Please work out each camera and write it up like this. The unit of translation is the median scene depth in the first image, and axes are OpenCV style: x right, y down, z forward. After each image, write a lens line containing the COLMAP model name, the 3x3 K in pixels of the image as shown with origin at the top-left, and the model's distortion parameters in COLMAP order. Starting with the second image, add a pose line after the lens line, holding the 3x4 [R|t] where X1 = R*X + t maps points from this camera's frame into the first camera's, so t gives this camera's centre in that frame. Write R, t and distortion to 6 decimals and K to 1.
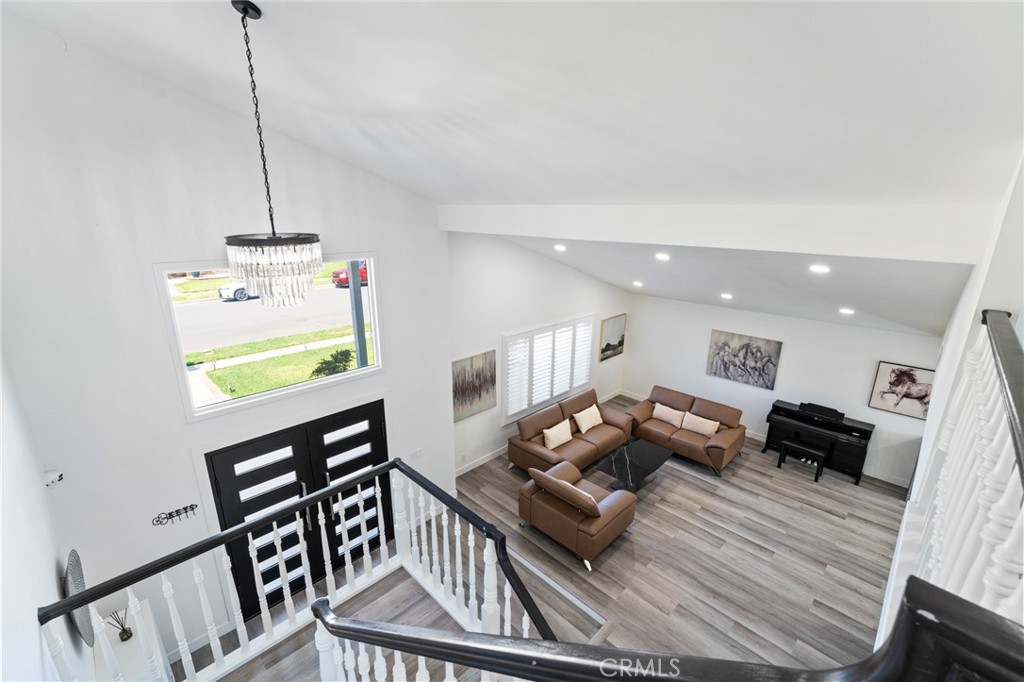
lens RADIAL K [[429.8, 0, 510.0], [0, 429.8, 343.3], [0, 0, 1]] dist [-0.002608, -0.000054]
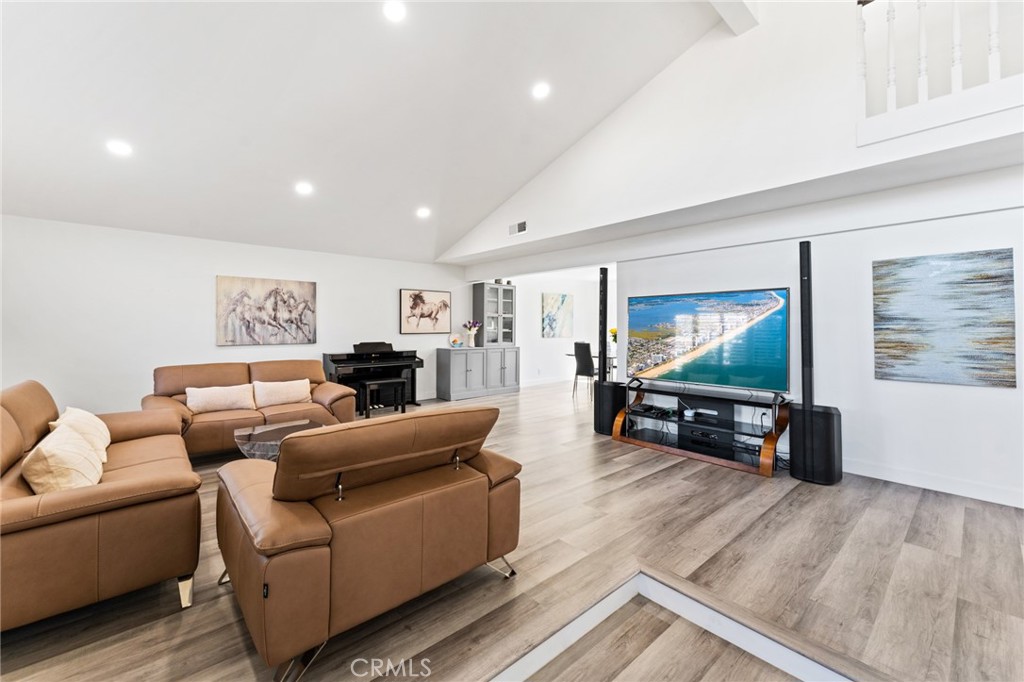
lens RADIAL K [[418.4, 0, 505.8], [0, 418.4, 323.7], [0, 0, 1]] dist [0.000123, 0.000478]
pose [[0.063011, 0.009335, 0.997969, -0.154767], [0.281822, 0.959093, -0.026765, 0.195045], [-0.957395, 0.282936, 0.057802, 0.597537]]
